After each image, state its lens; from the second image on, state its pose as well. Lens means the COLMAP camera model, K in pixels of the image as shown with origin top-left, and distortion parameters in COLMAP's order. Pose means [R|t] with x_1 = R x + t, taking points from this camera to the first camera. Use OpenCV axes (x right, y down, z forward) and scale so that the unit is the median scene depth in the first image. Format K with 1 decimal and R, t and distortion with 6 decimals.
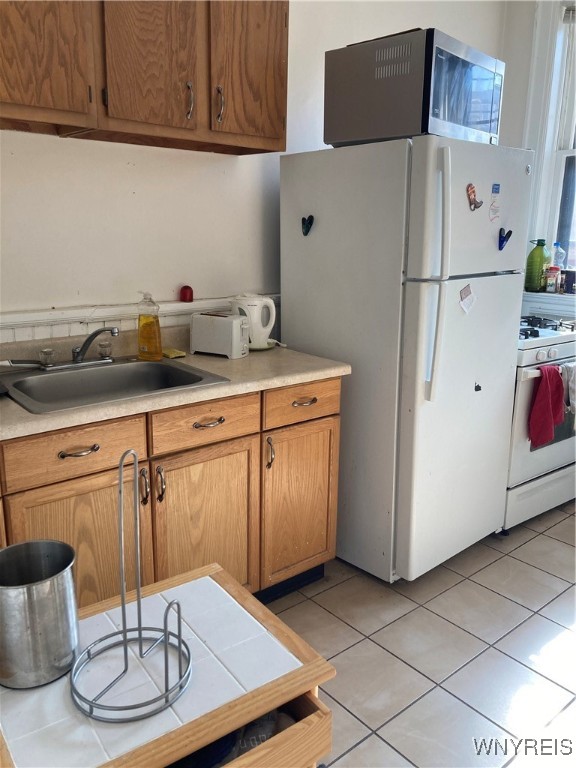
lens RADIAL K [[628.6, 0, 287.4], [0, 628.6, 382.2], [0, 0, 1]] dist [0.052705, -0.050605]
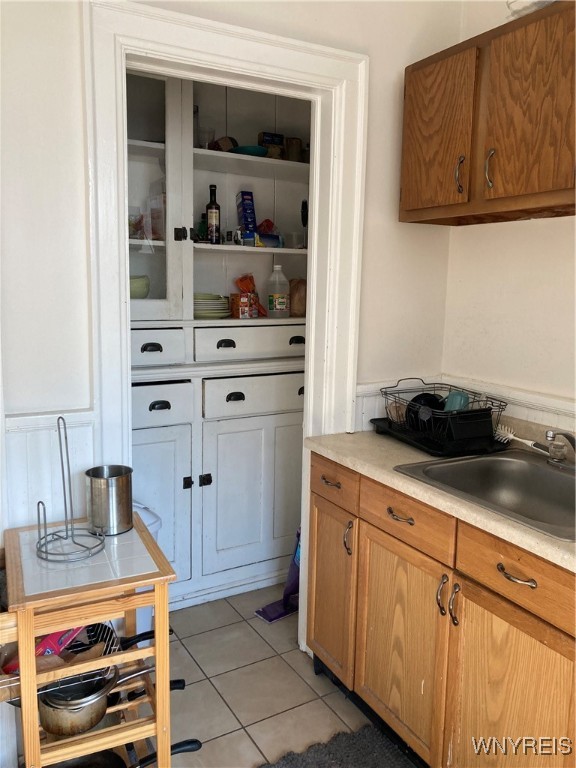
lens RADIAL K [[628.6, 0, 287.0], [0, 628.6, 384.1], [0, 0, 1]] dist [0.052705, -0.050605]
pose [[-0.181501, 0.140047, -0.973367, 0.684617], [-0.256303, 0.948861, 0.184313, -0.240217], [0.949403, 0.282930, -0.136325, 0.869158]]
